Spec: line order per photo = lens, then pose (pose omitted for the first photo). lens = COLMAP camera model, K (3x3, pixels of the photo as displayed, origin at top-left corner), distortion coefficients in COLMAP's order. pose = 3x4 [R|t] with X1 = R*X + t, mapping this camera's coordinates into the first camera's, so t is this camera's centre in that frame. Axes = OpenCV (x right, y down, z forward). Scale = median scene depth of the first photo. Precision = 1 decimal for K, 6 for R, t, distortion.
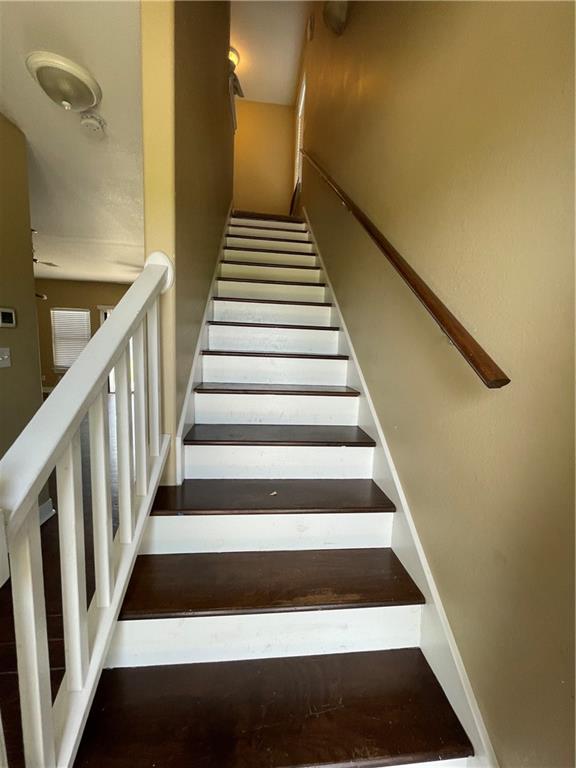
lens RADIAL K [[312.1, 0, 288.1], [0, 312.1, 383.6], [0, 0, 1]] dist [0.007600, 0.000593]
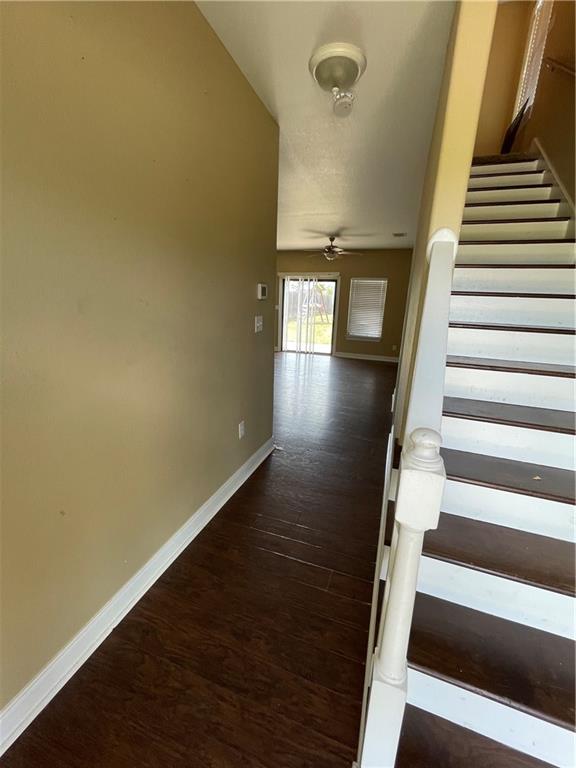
lens RADIAL K [[312.1, 0, 289.5], [0, 312.1, 382.7], [0, 0, 1]] dist [0.007600, 0.000593]
pose [[0.904180, 0.107167, -0.413491, -0.163717], [-0.059426, 0.990162, 0.126678, -0.007965], [0.422999, -0.089968, 0.901653, -0.076797]]
